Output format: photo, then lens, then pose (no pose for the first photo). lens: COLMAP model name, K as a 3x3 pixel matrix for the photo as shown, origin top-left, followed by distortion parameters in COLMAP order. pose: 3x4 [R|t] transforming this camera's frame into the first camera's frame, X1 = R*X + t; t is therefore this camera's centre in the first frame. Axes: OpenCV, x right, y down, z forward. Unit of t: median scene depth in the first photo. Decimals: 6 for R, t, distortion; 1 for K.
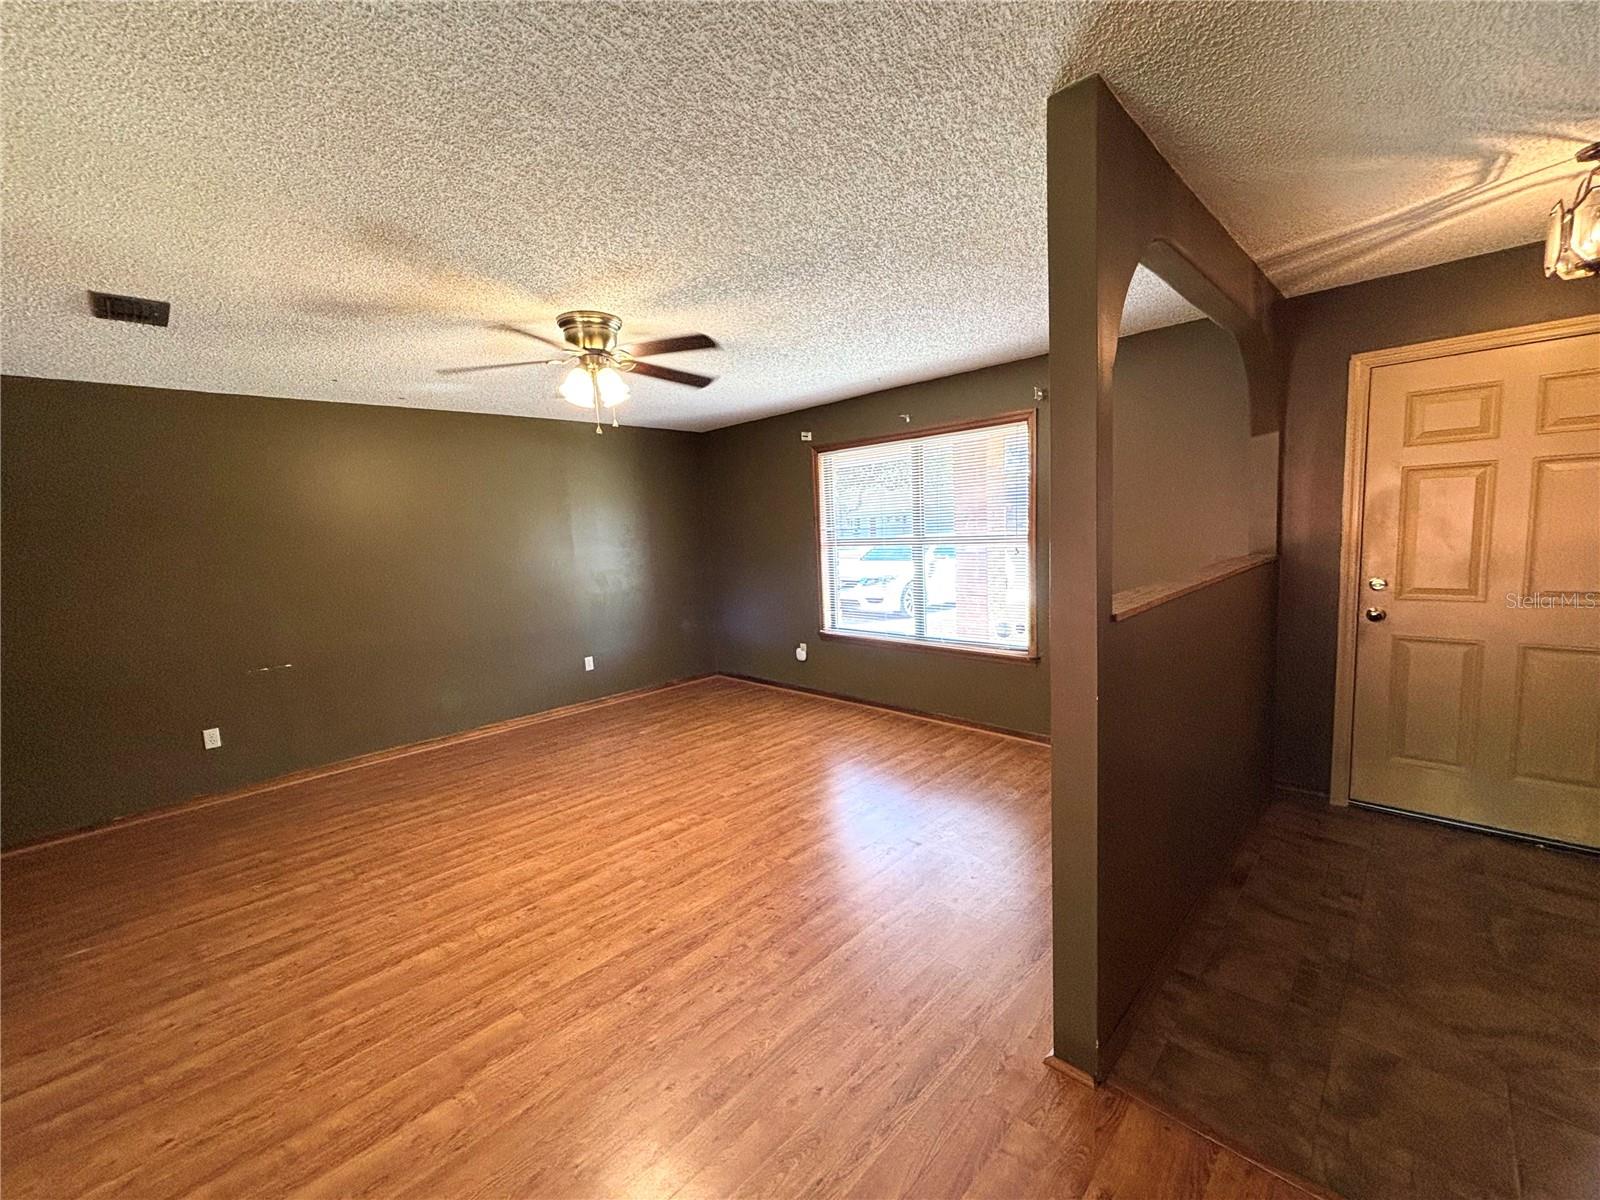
lens RADIAL K [[655.8, 0, 792.5], [0, 655.8, 599.6], [0, 0, 1]] dist [0.001665, -0.000026]
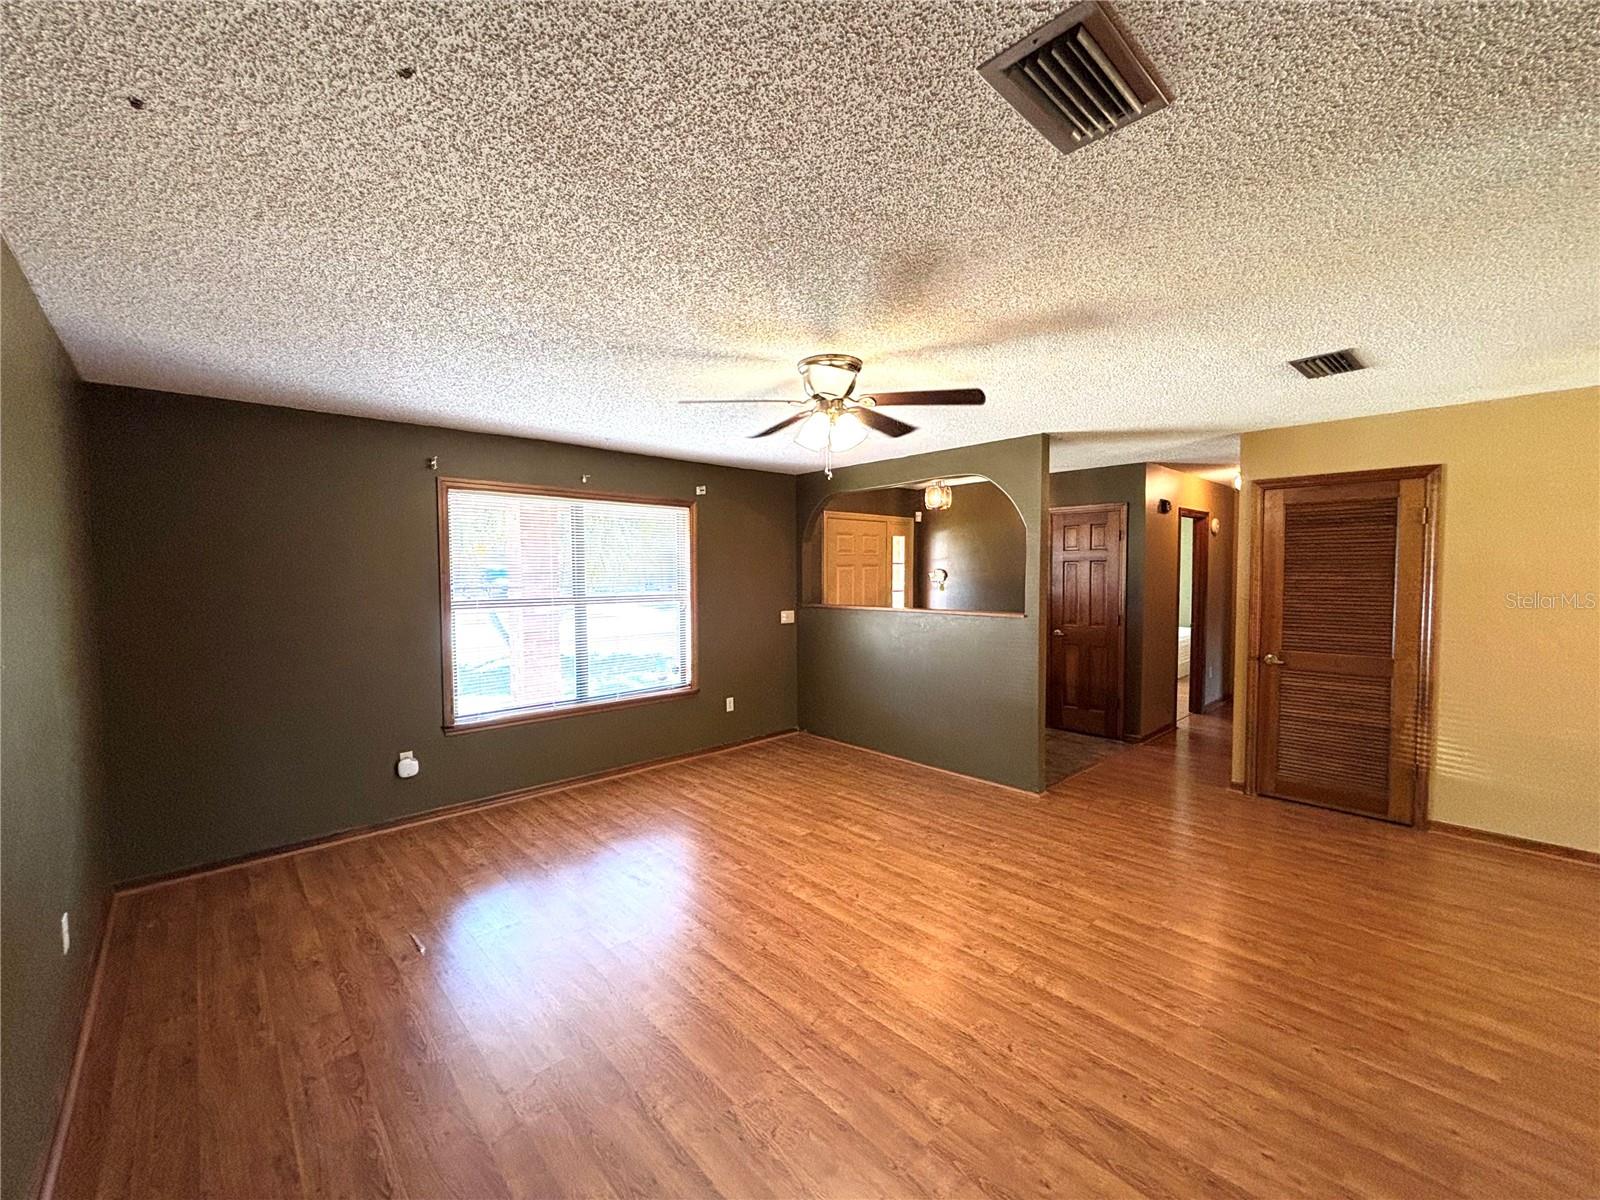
lens RADIAL K [[651.9, 0, 801.8], [0, 651.9, 597.4], [0, 0, 1]] dist [0.034079, -0.023672]
pose [[0.023110, 0.009901, 0.999684, -1.160915], [0.118128, 0.992919, -0.012565, -0.064111], [-0.992729, 0.118381, 0.021777, 0.958294]]
